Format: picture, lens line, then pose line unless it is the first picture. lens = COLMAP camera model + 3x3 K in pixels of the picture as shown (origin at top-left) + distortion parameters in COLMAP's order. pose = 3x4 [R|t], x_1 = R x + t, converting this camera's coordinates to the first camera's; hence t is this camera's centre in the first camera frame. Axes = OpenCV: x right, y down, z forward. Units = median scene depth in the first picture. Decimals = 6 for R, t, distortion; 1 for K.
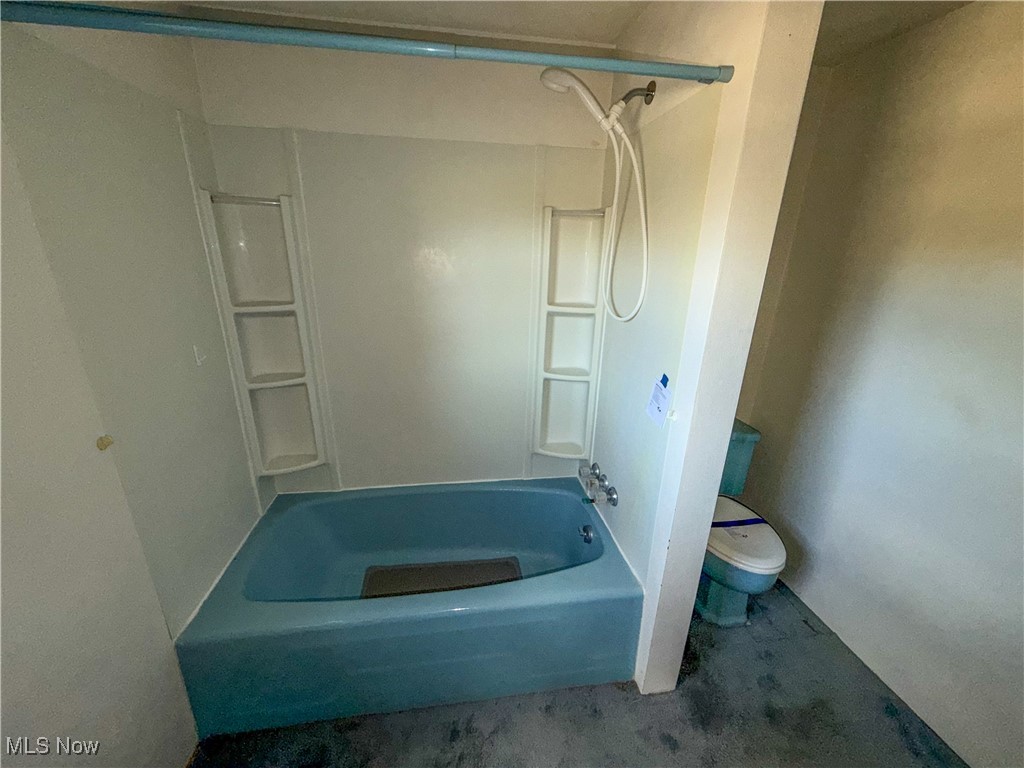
lens RADIAL K [[402.1, 0, 512.0], [0, 402.1, 384.0], [0, 0, 1]] dist [0.001047, 0.000041]
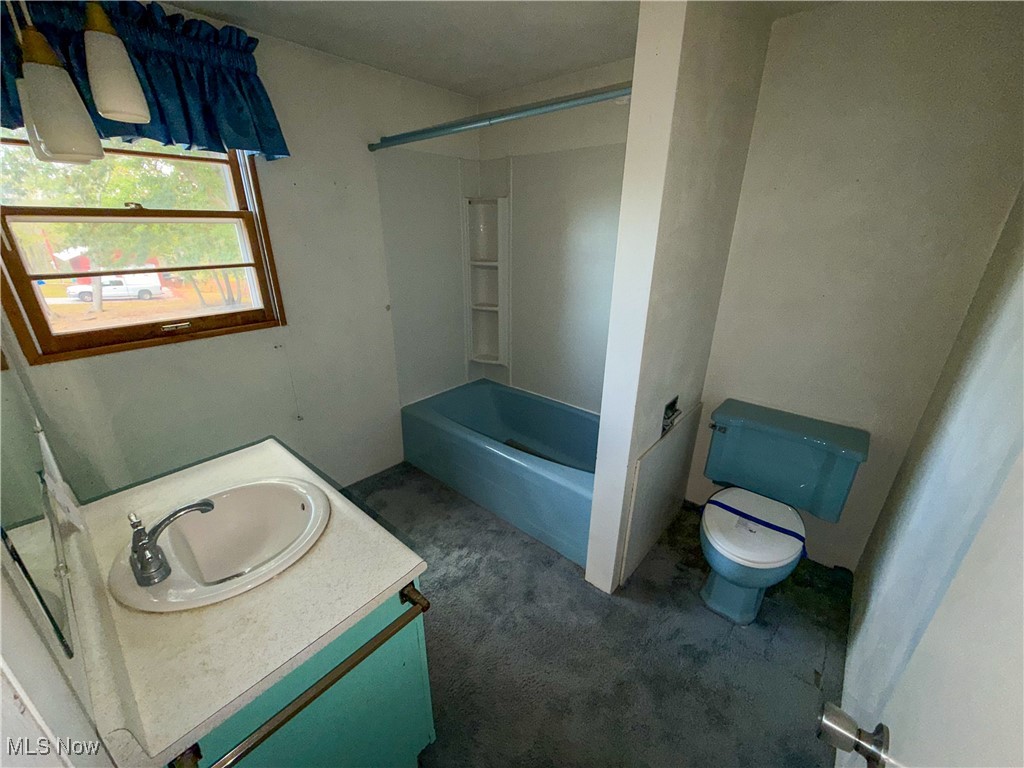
lens RADIAL K [[402.1, 0, 512.0], [0, 402.1, 384.0], [0, 0, 1]] dist [0.001047, 0.000041]
pose [[0.650779, 0.256247, -0.714720, 0.837437], [-0.230101, 0.963621, 0.135969, 0.051477], [0.723561, 0.075972, 0.686067, -0.077004]]
